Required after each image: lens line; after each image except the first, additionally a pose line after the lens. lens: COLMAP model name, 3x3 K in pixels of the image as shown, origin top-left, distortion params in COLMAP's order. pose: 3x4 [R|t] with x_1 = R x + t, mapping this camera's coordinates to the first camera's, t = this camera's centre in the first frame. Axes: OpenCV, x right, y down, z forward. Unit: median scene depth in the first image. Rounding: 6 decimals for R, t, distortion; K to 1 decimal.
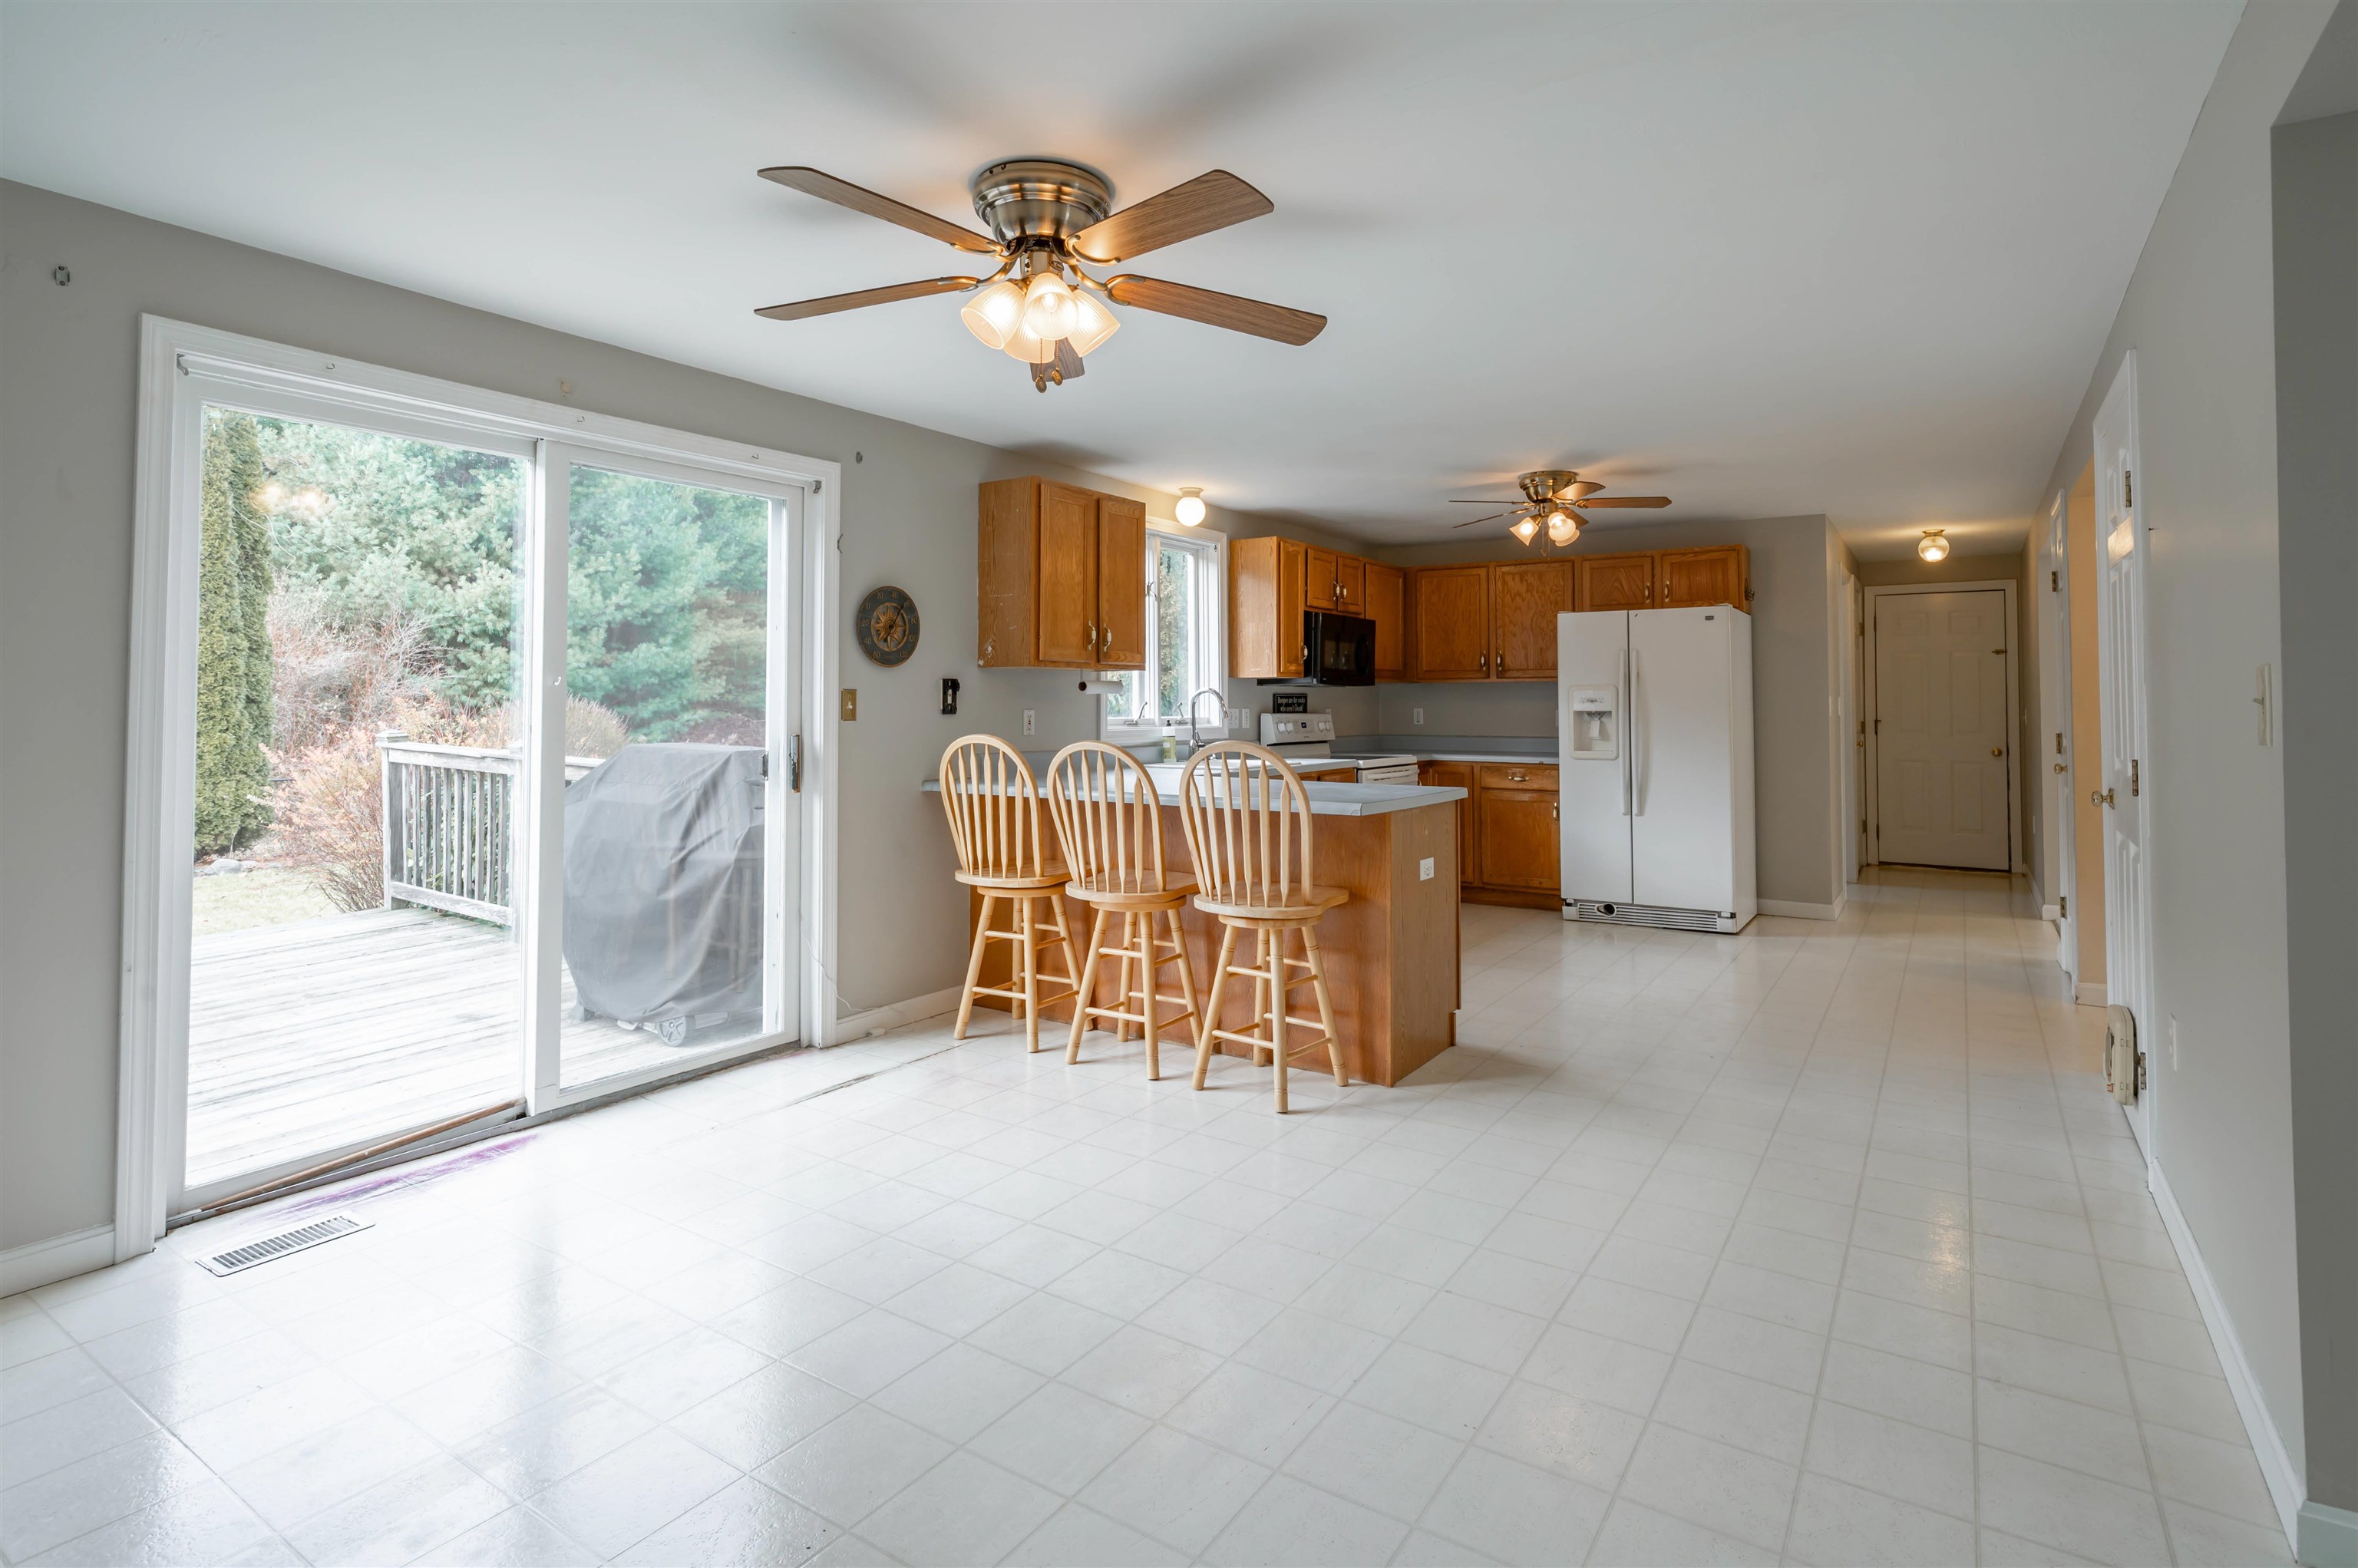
lens RADIAL K [[1154.9, 0, 1188.2], [0, 1154.9, 670.5], [0, 0, 1]] dist [-0.009252, 0.005299]
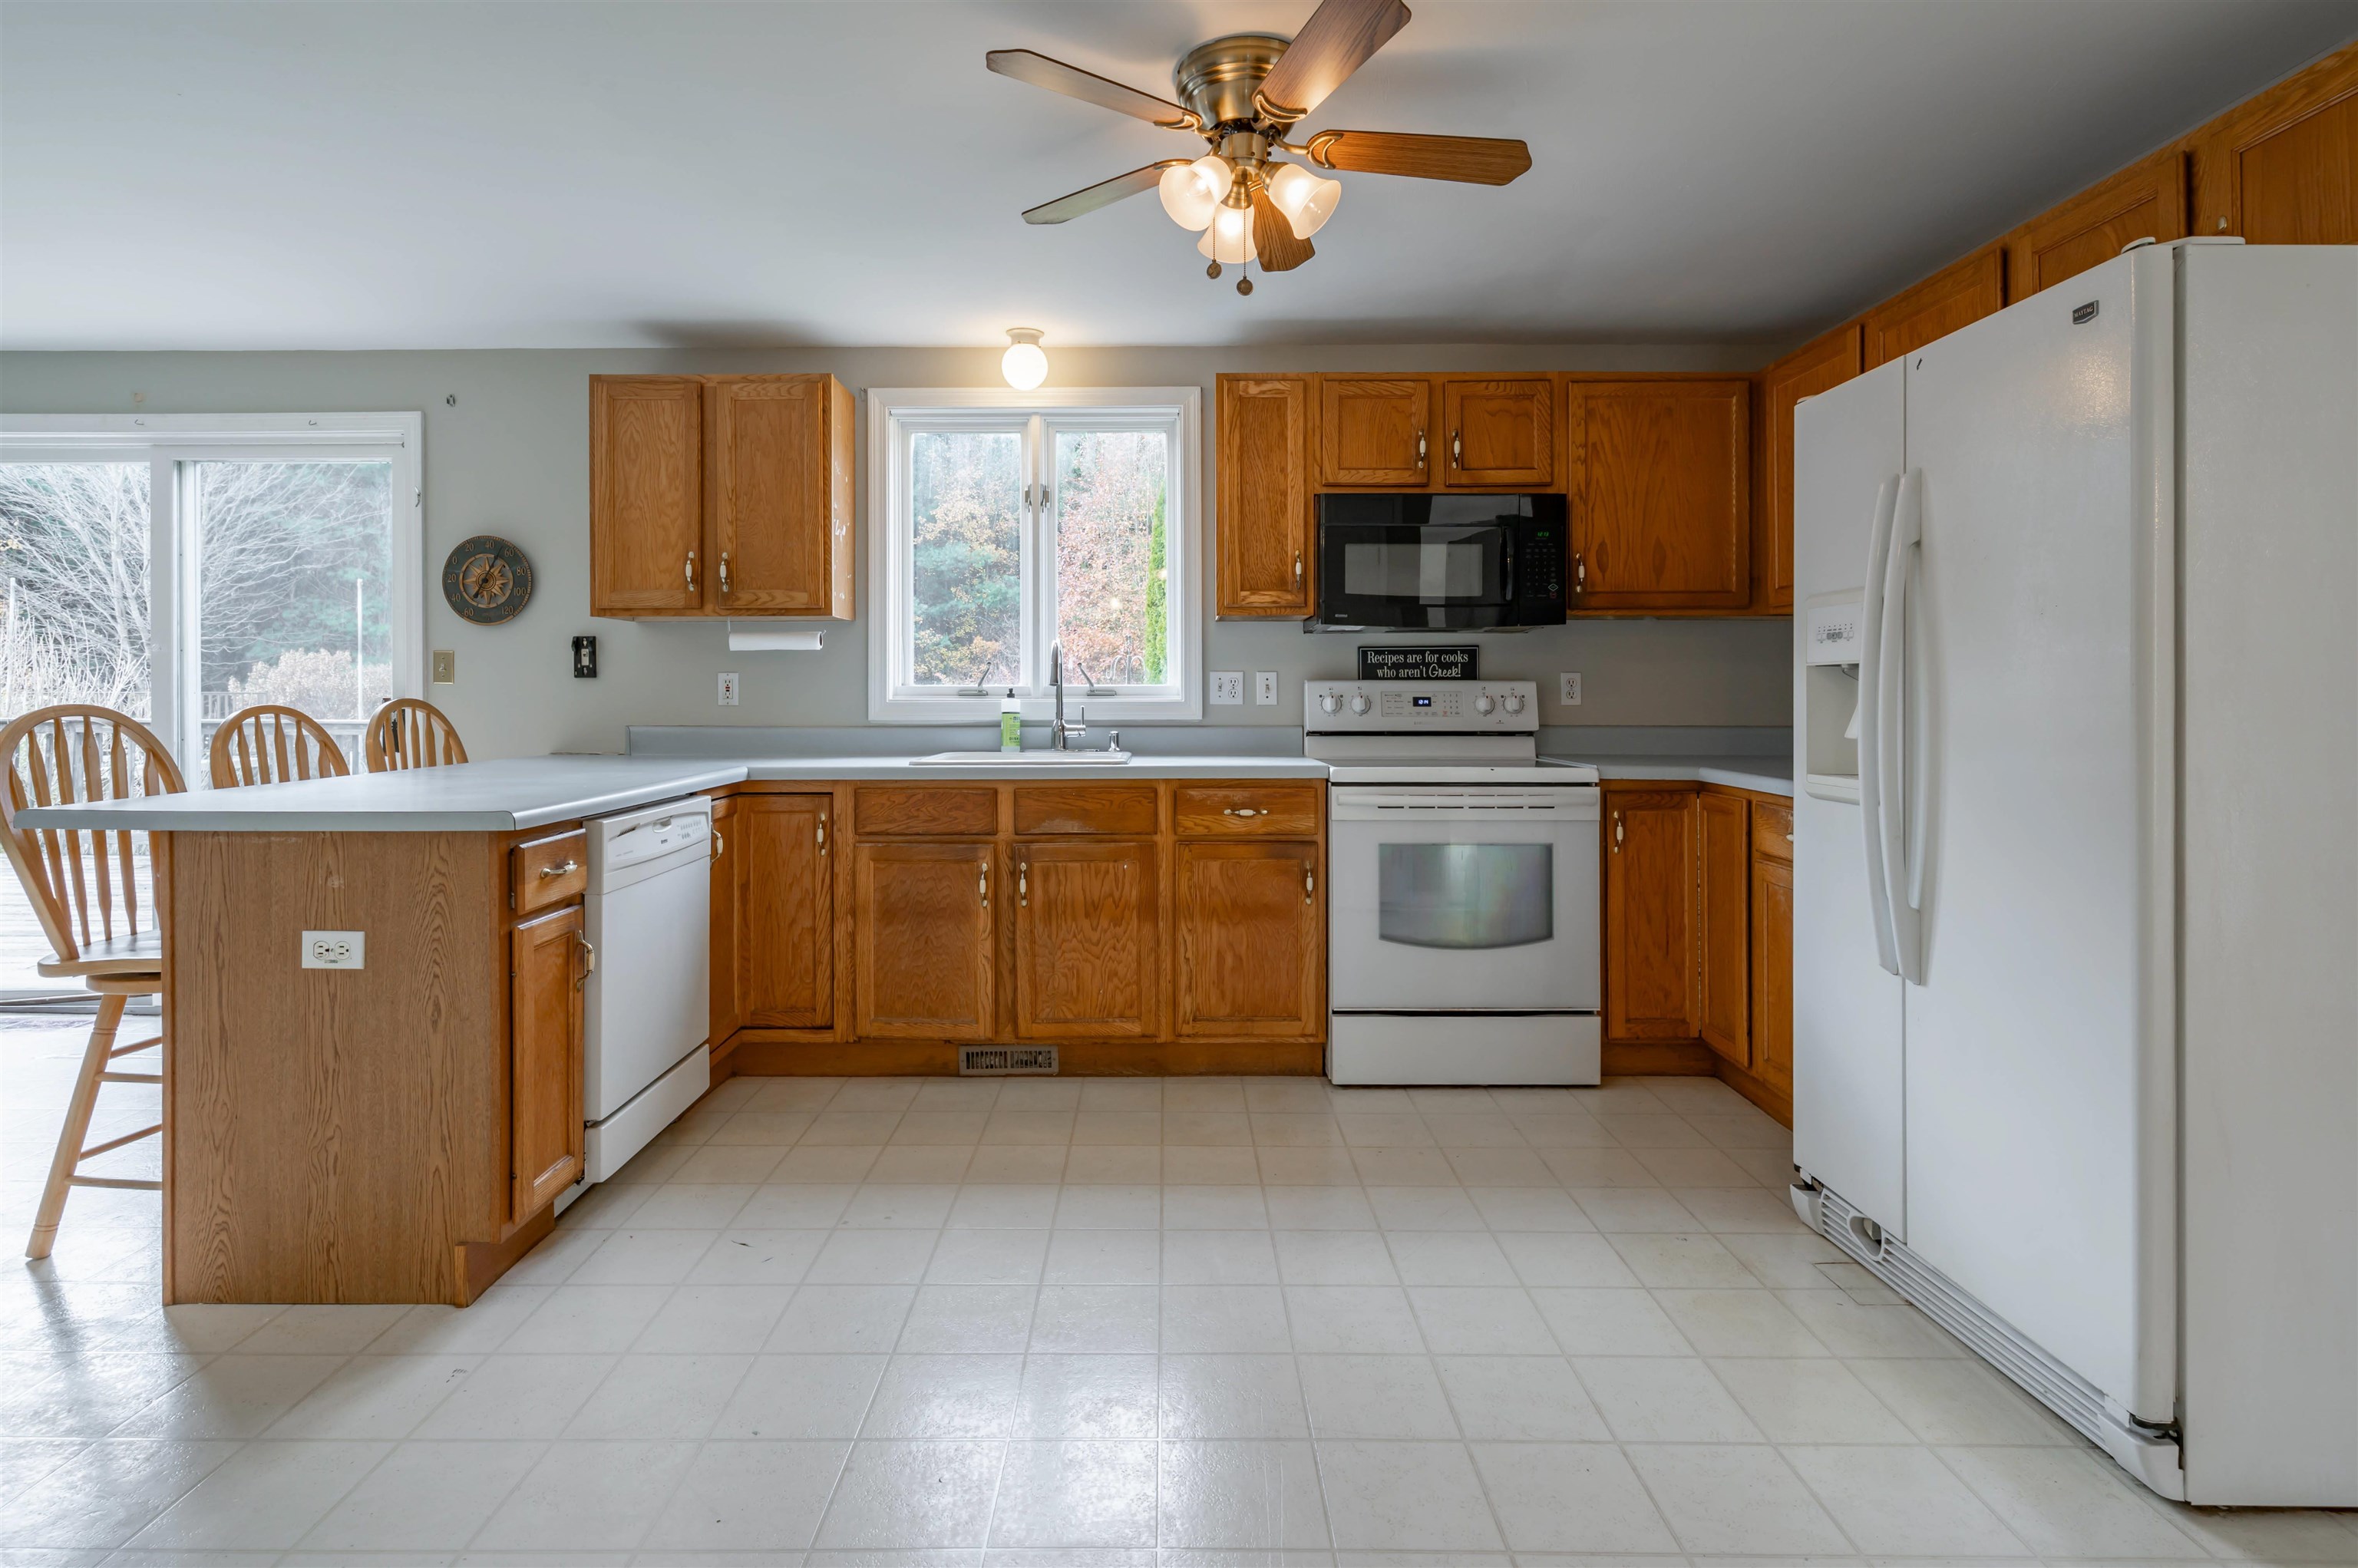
lens RADIAL K [[1154.9, 0, 1151.3], [0, 1154.9, 703.1], [0, 0, 1]] dist [-0.009252, 0.005299]
pose [[0.549882, 0.007033, -0.835213, 0.634225], [0.025635, 0.999351, 0.025292, 0.039400], [0.834849, -0.035319, 0.549345, 0.755680]]
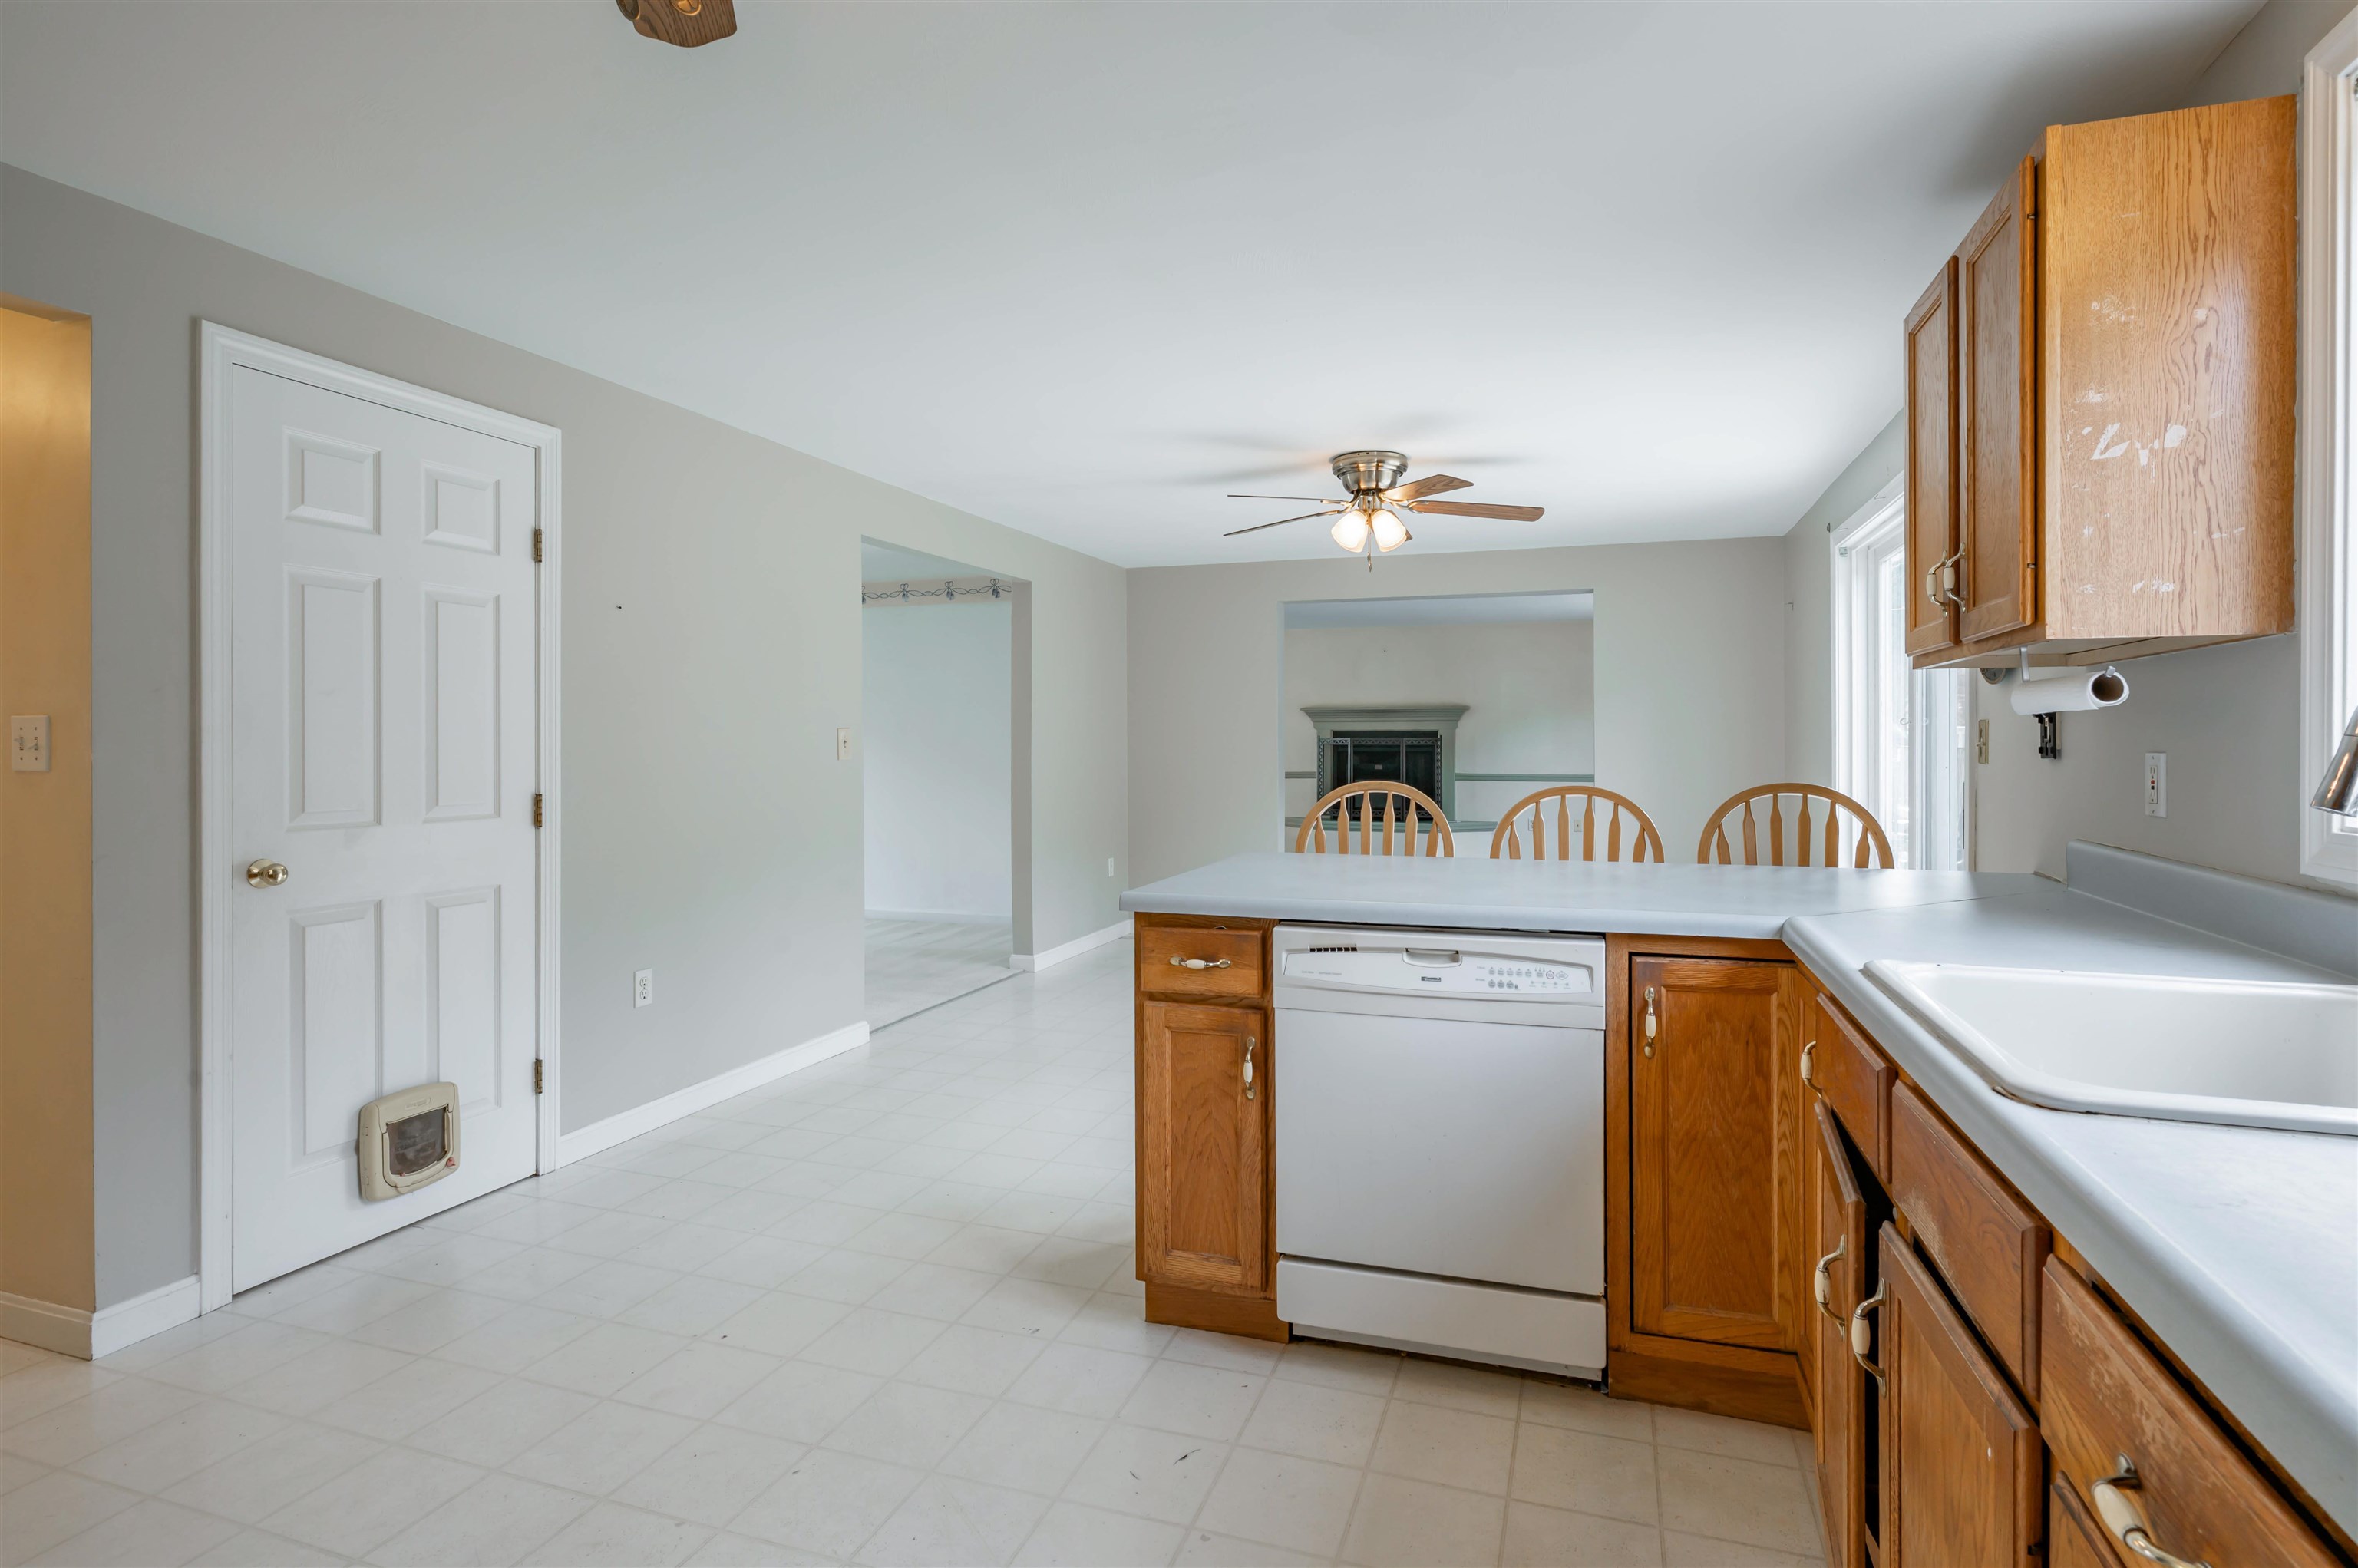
lens RADIAL K [[1154.9, 0, 1188.1], [0, 1154.9, 759.3], [0, 0, 1]] dist [-0.009252, 0.005299]
pose [[-0.964221, 0.004109, -0.265068, 0.277653], [0.008314, 0.999857, -0.014742, 0.036861], [0.264970, -0.016418, -0.964117, 1.217279]]
